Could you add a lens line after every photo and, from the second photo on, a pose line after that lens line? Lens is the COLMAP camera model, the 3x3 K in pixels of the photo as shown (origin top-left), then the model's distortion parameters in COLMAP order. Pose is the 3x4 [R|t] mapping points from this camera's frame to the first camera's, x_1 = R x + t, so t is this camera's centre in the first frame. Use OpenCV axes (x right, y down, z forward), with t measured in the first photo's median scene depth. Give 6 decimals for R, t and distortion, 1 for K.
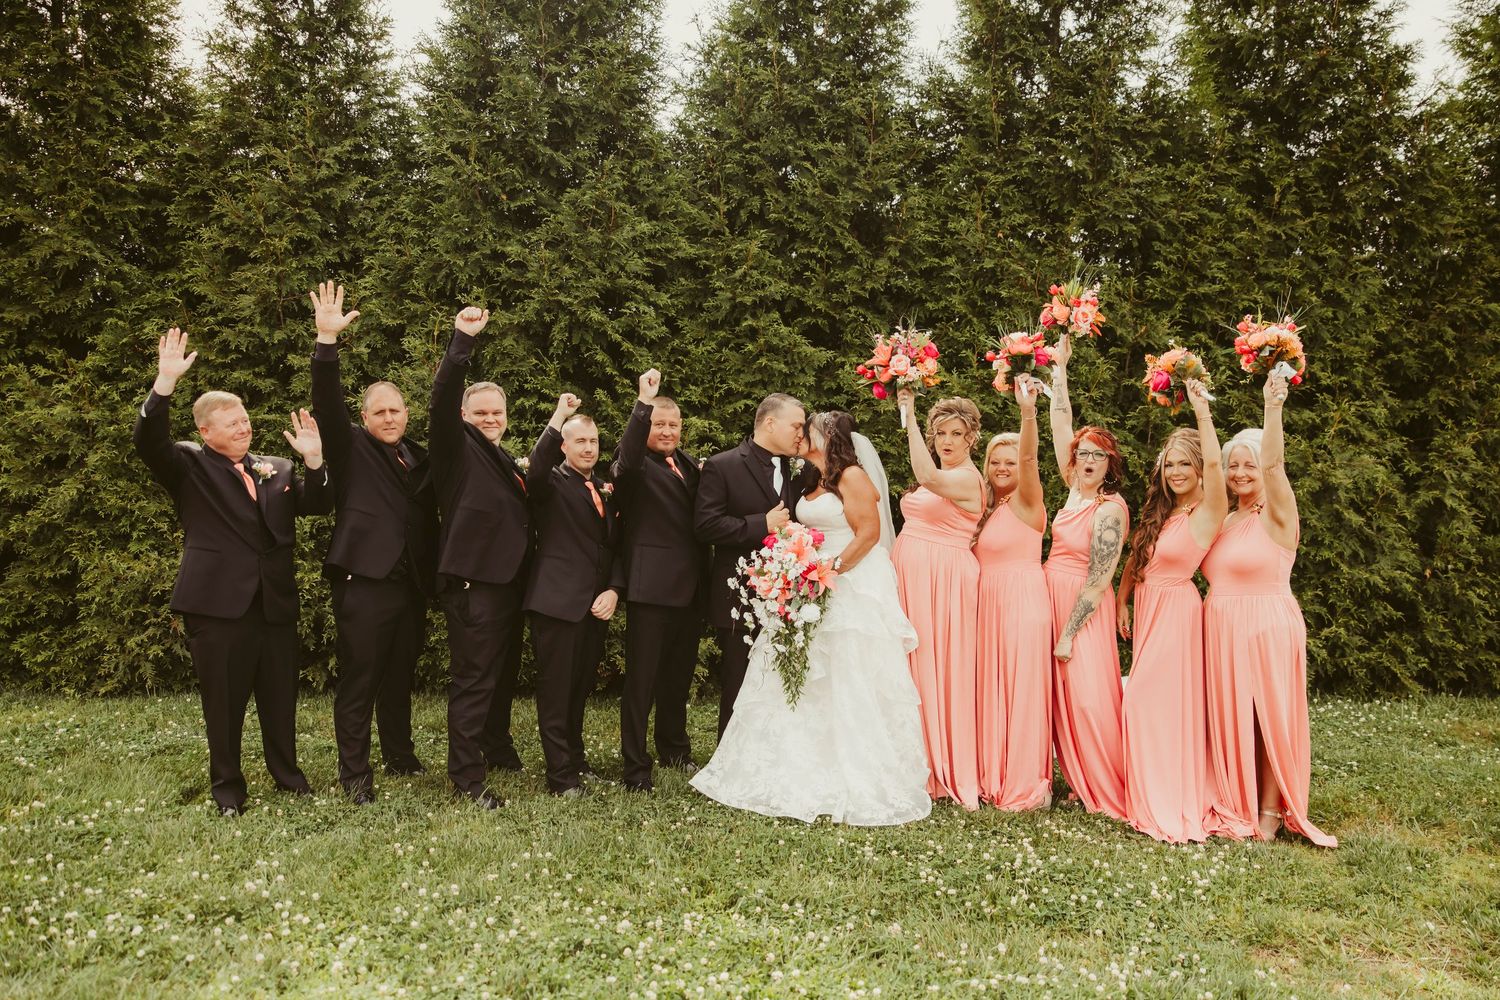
lens RADIAL K [[1268.0, 0, 750.0], [0, 1268.0, 500.0], [0, 0, 1]] dist [-0.004582, 0.011145]
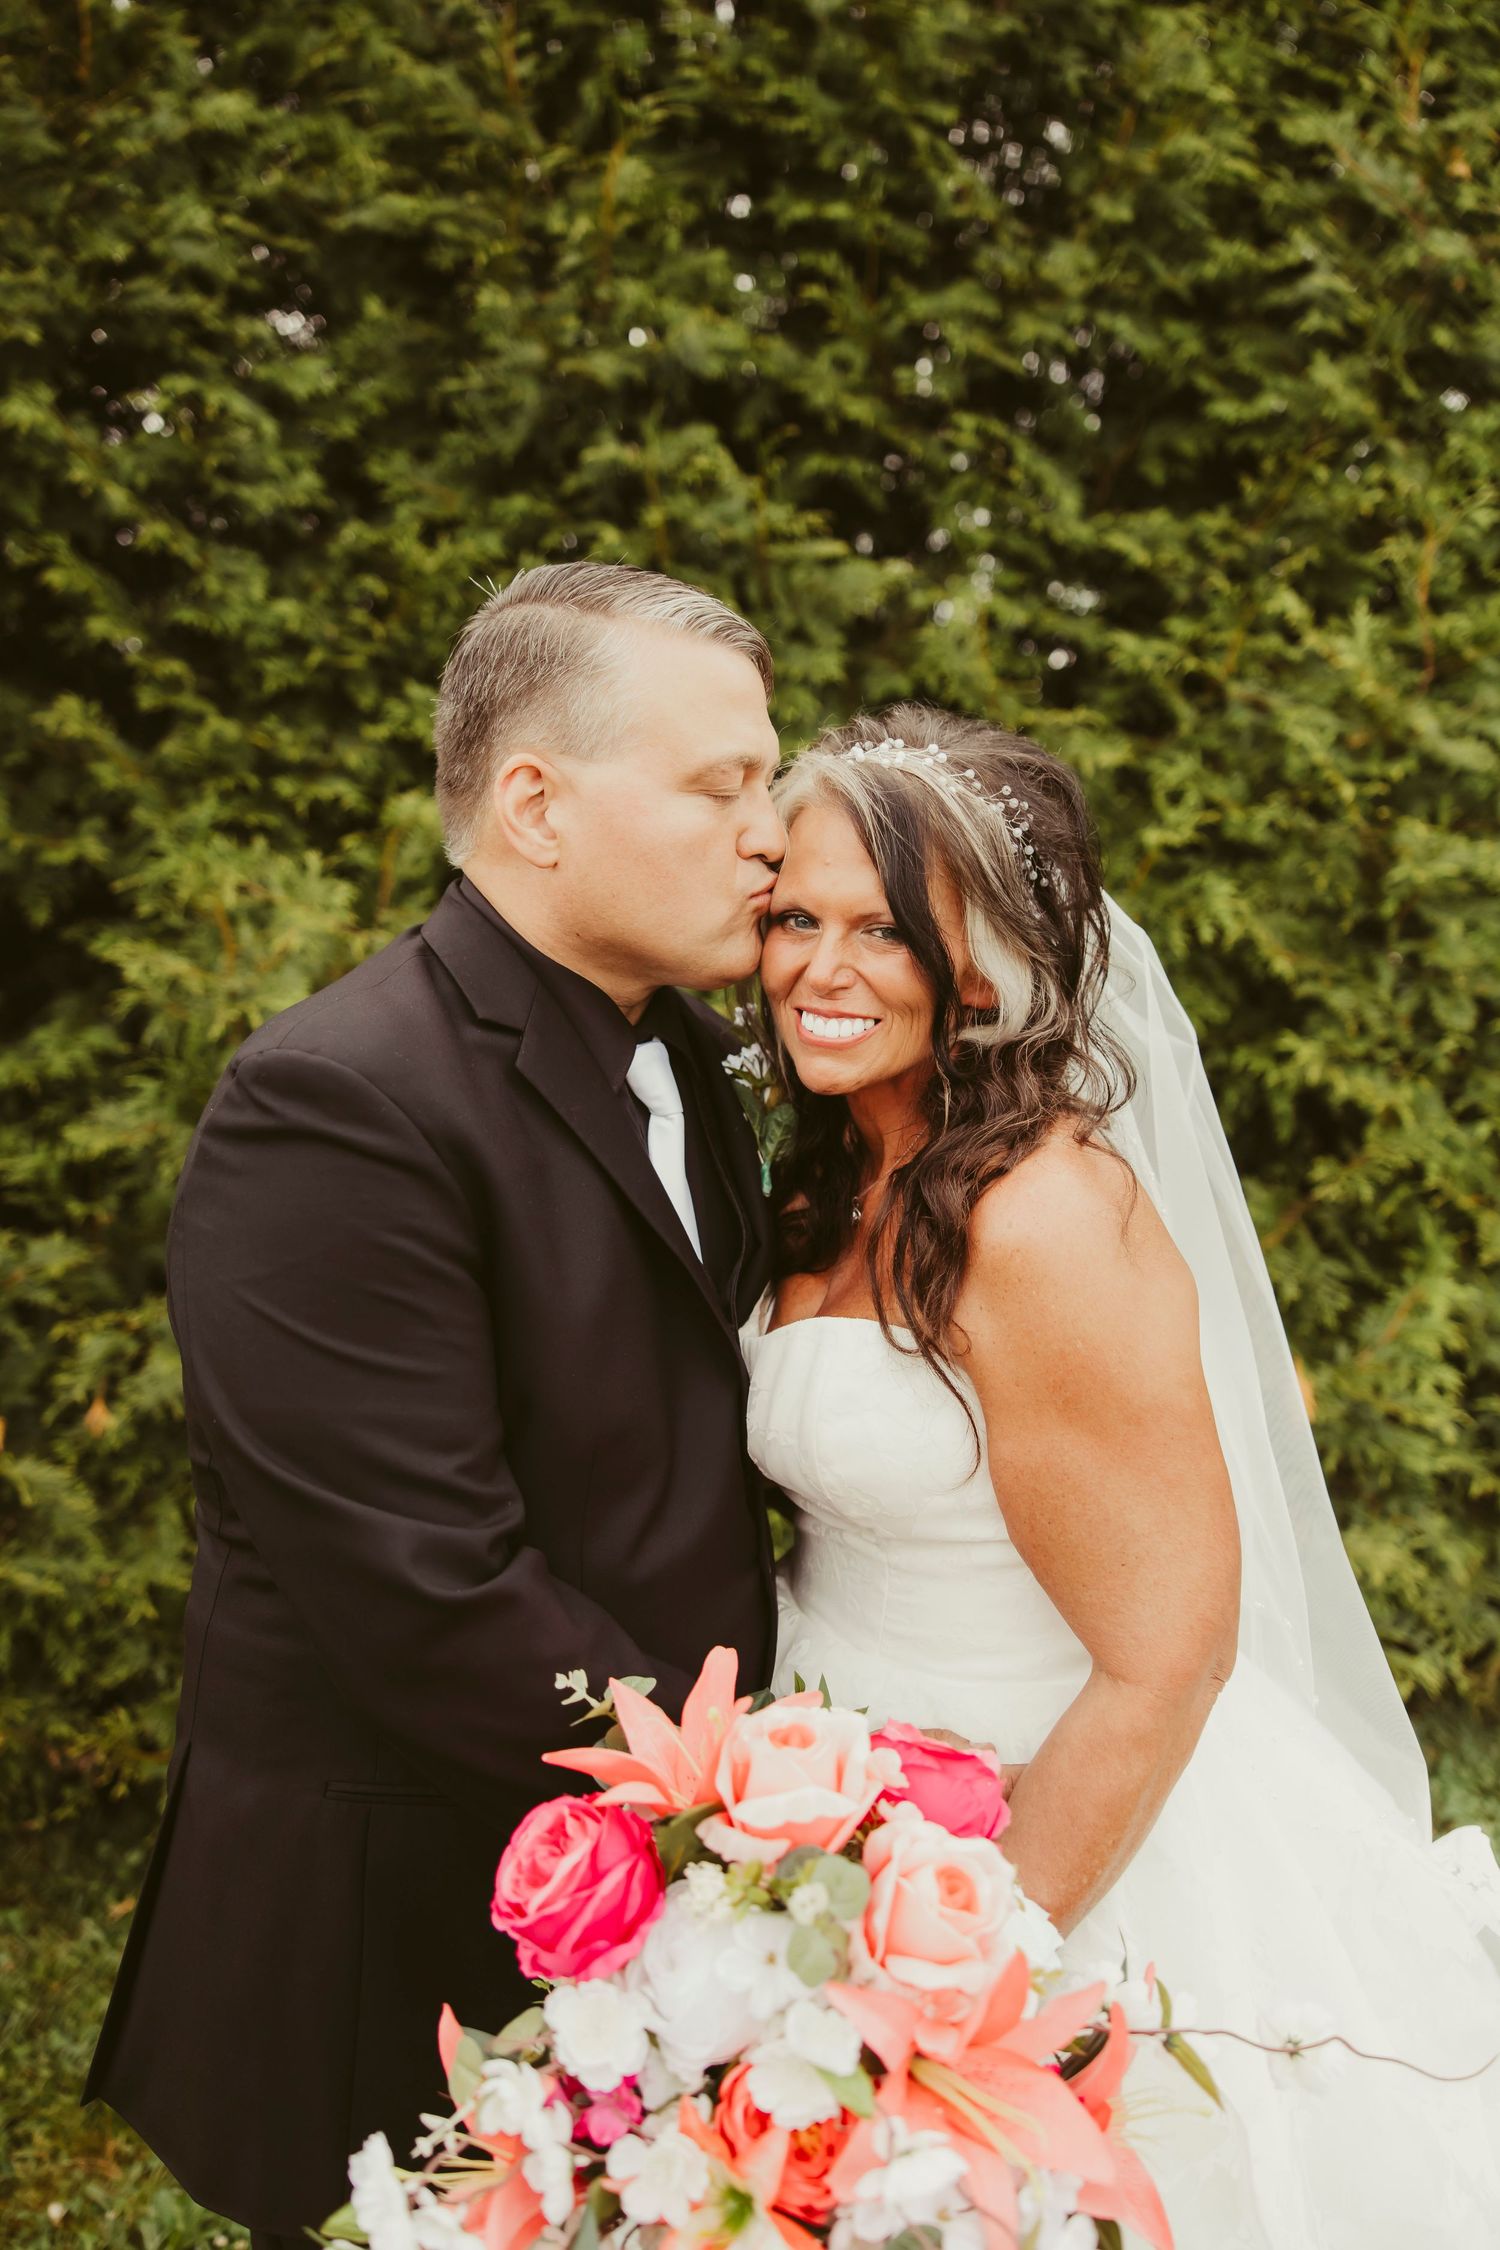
lens RADIAL K [[1795.1, 0, 723.2], [0, 1795.1, 1123.9], [0, 0, 1]] dist [-0.004873, -0.002262]
pose [[0.999715, -0.012835, 0.020134, 0.014362], [0.010668, 0.994495, 0.104243, -0.033128], [-0.021361, -0.103998, 0.994348, 0.585781]]
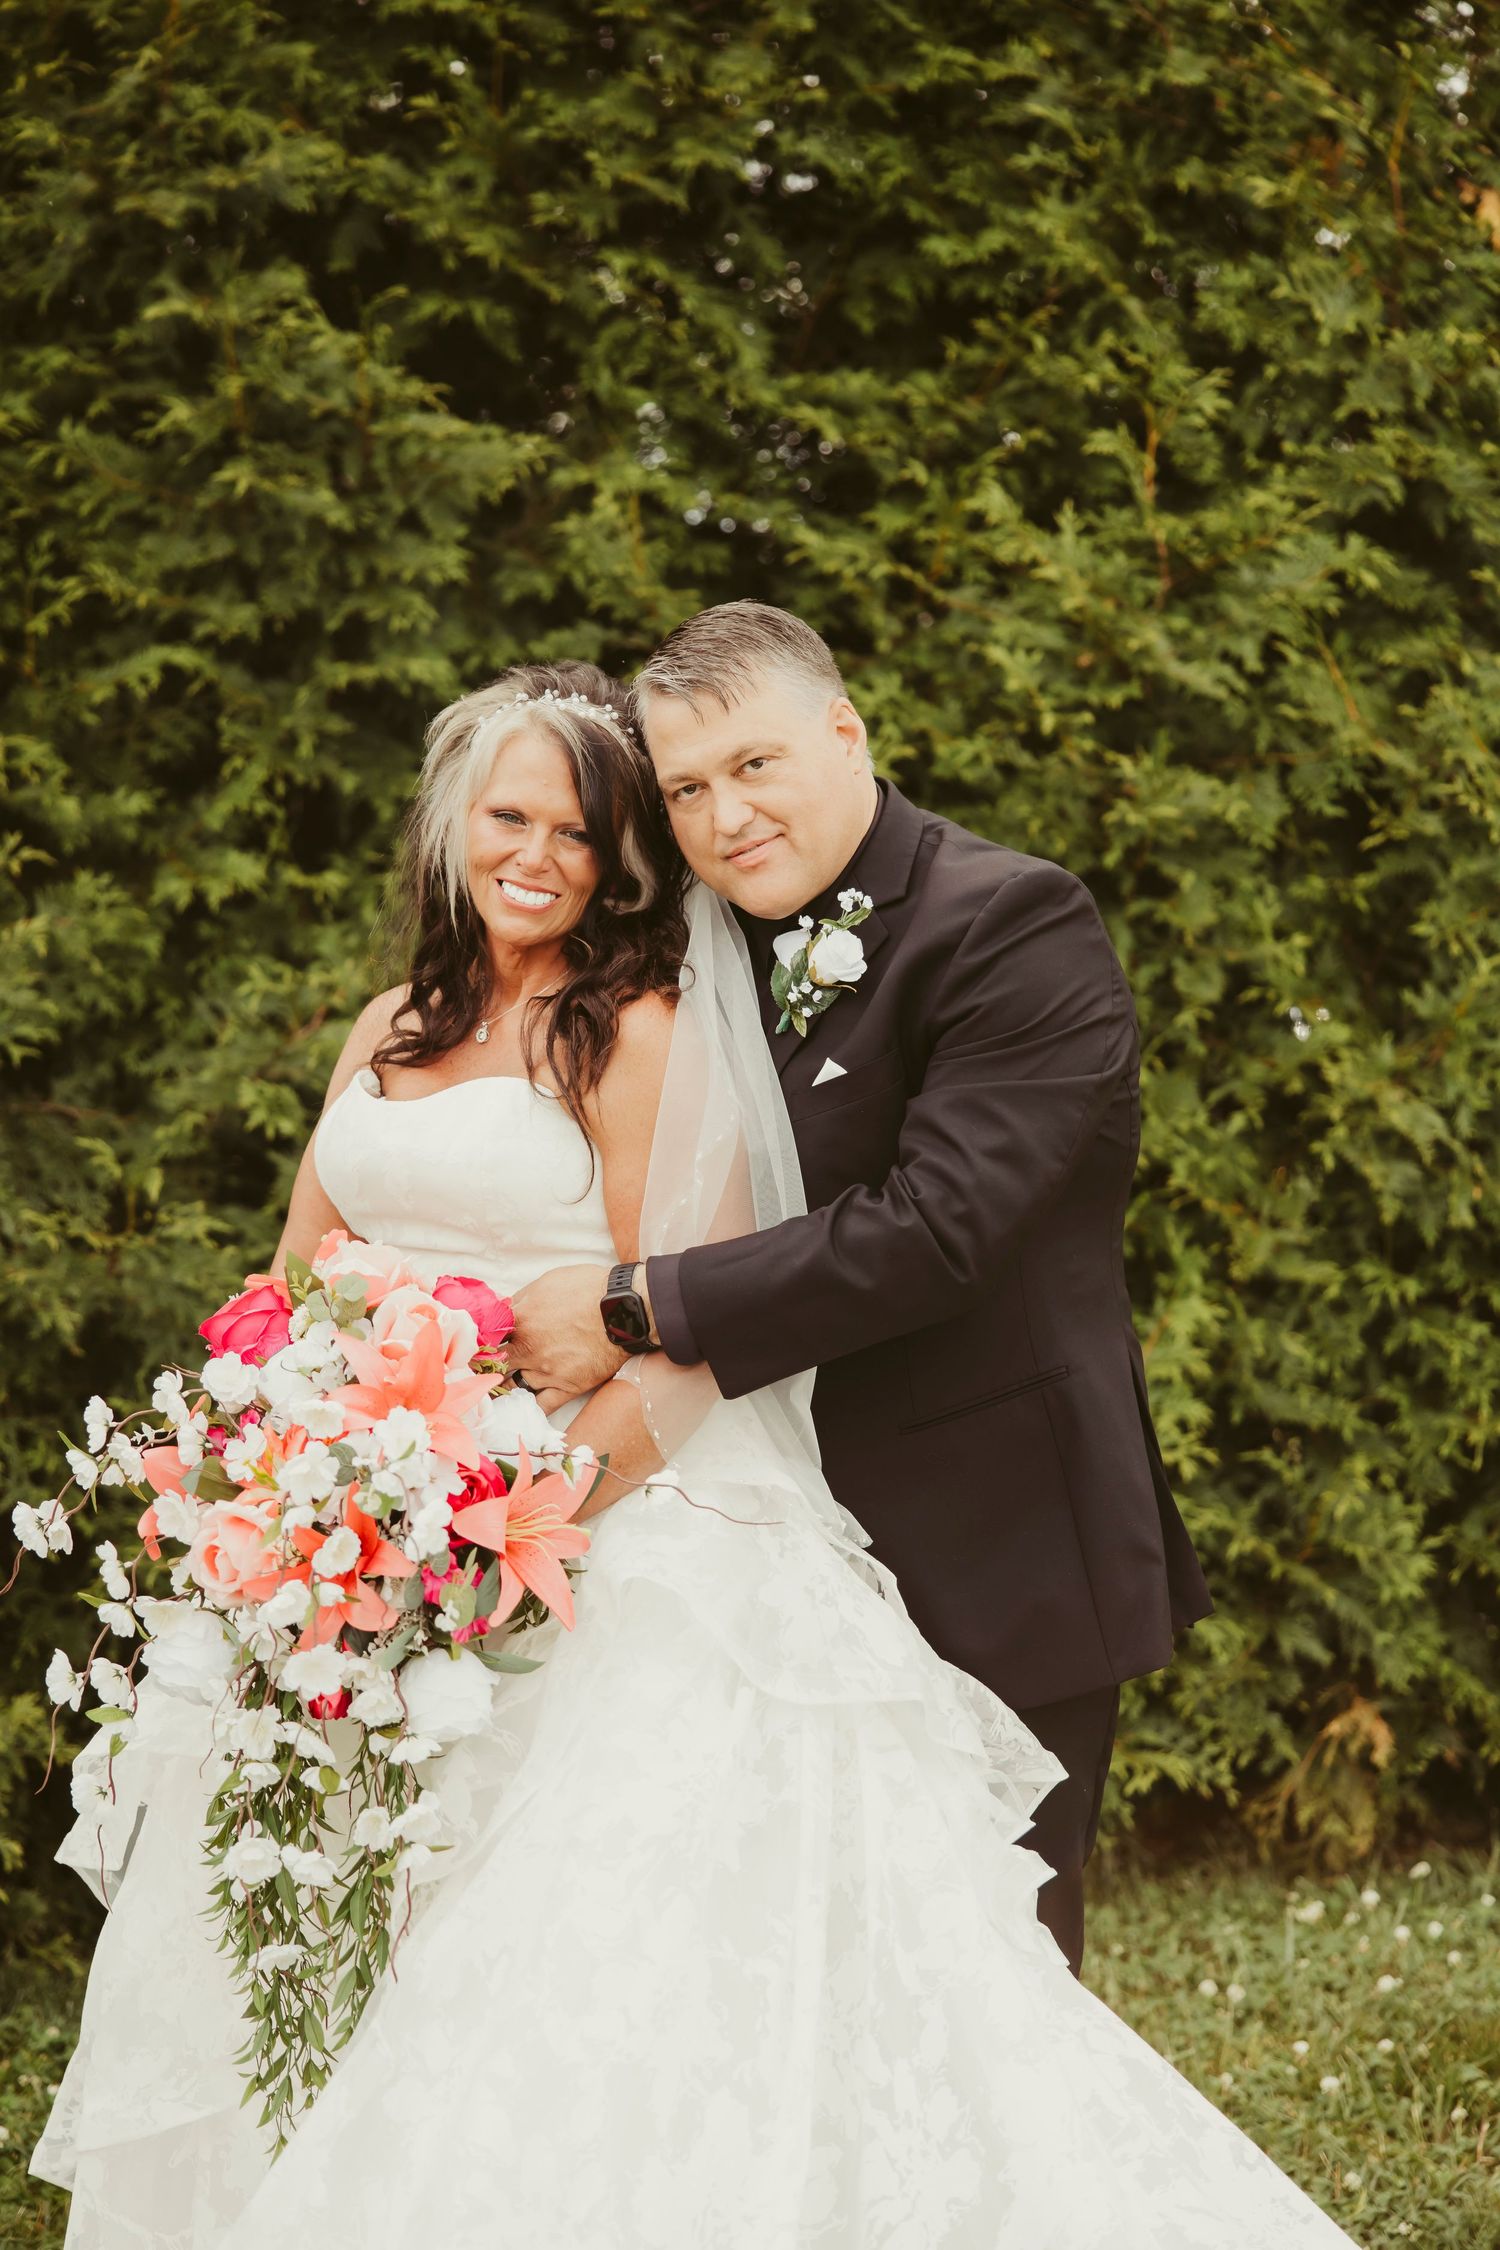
lens RADIAL K [[3988.9, 0, 750.0], [0, 3988.9, 1125.0], [0, 0, 1]] dist [0.020042, -0.068642]
pose [[0.990440, -0.019558, 0.136550, 0.000848], [0.015589, 0.999426, 0.030079, -0.012269], [-0.137060, -0.027662, 0.990176, 0.266159]]
